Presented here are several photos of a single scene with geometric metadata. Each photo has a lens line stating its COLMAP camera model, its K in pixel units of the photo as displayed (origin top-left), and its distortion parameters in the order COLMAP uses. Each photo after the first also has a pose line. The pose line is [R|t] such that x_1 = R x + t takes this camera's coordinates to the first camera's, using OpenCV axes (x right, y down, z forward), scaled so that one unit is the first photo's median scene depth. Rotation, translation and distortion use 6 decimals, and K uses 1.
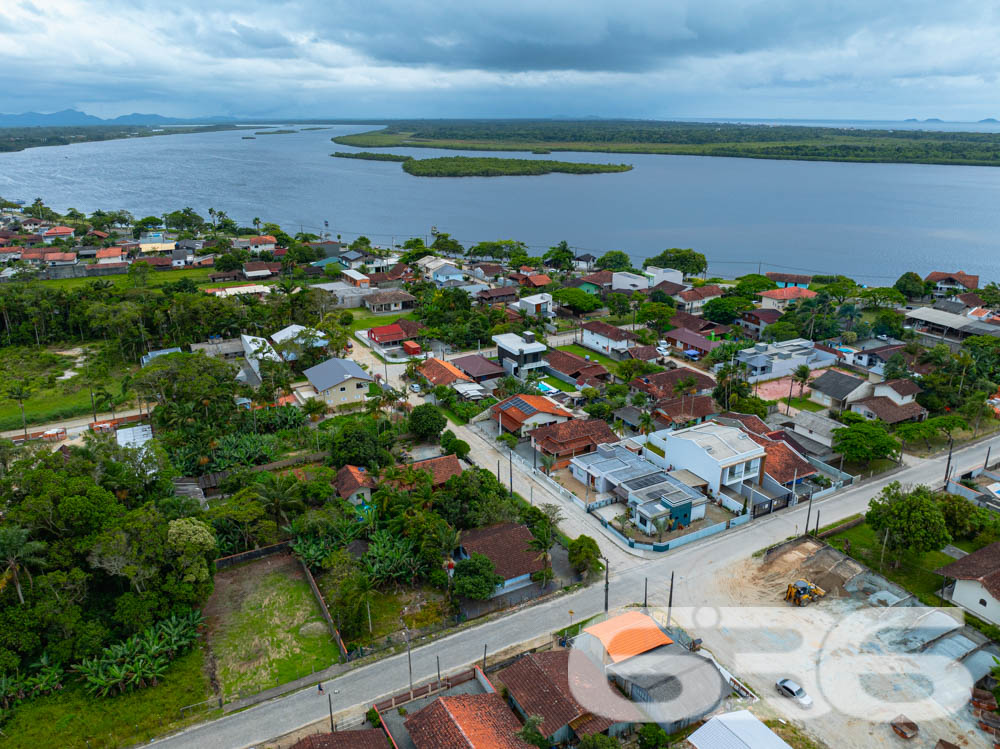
lens RADIAL K [[741.4, 0, 500.0], [0, 741.4, 374.5], [0, 0, 1]] dist [-0.050359, 0.012594]
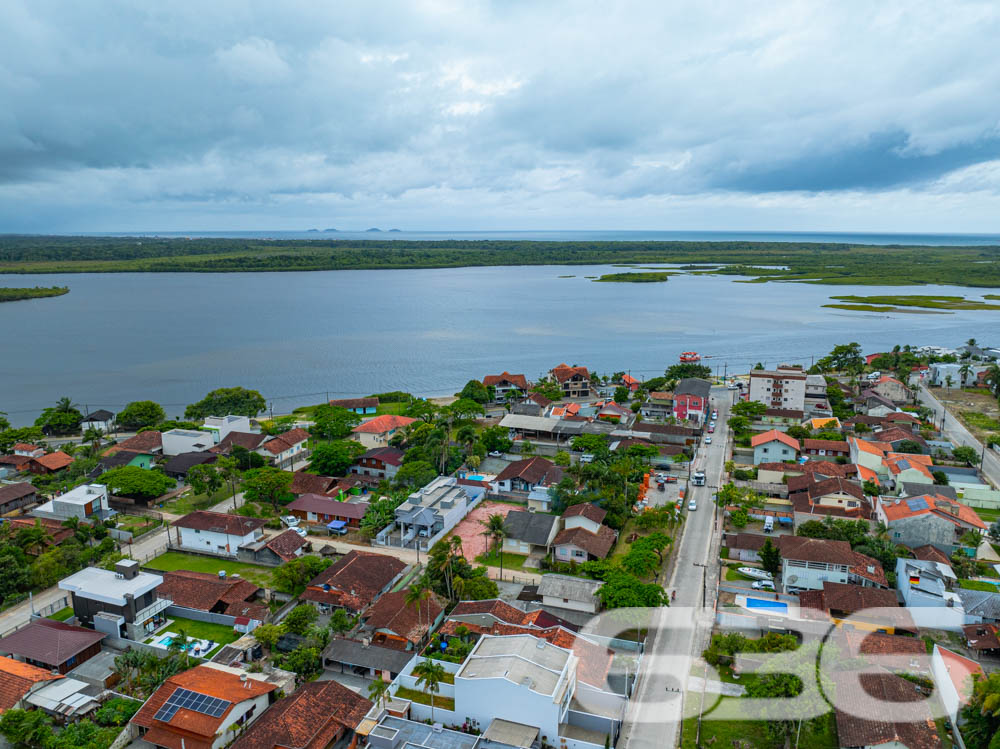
lens RADIAL K [[741.4, 0, 500.0], [0, 741.4, 374.5], [0, 0, 1]] dist [-0.050359, 0.012594]
pose [[0.739874, -0.127205, 0.660610, -0.107685], [0.220392, 0.973603, -0.059362, -0.095352], [-0.635622, 0.189513, 0.748378, 0.248190]]
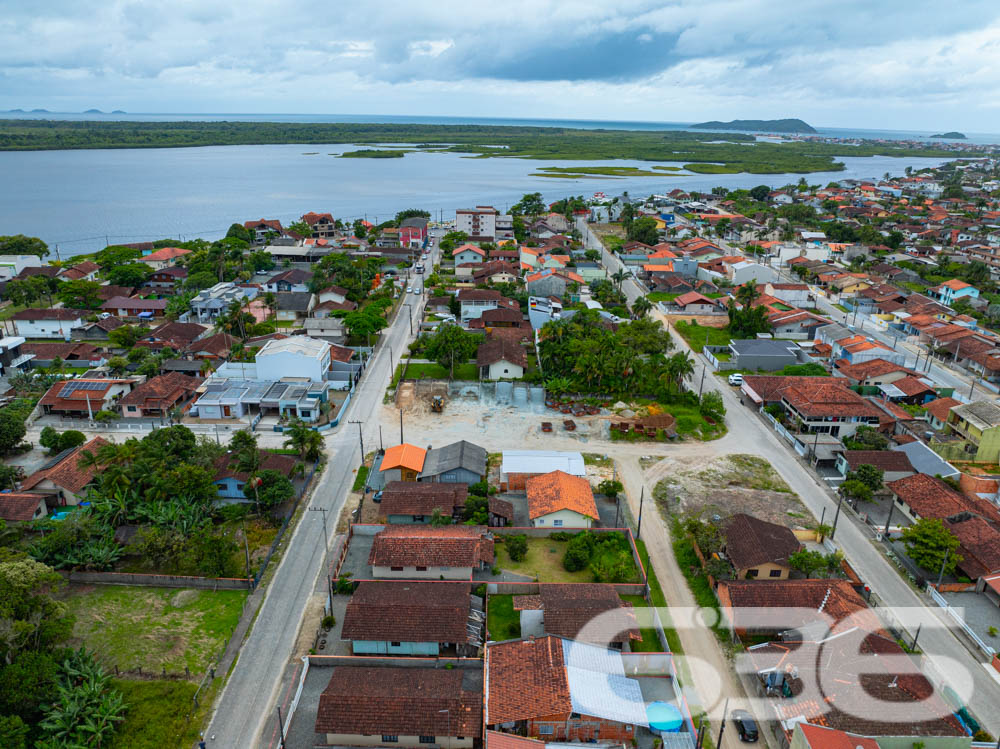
lens RADIAL K [[706.1, 0, 496.0], [0, 706.1, 358.7], [0, 0, 1]] dist [-0.043240, 0.004966]
pose [[0.475968, -0.273840, 0.835743, -0.333065], [0.268575, 0.950151, 0.158369, 0.006628], [-0.837450, 0.149081, 0.525788, 0.060864]]
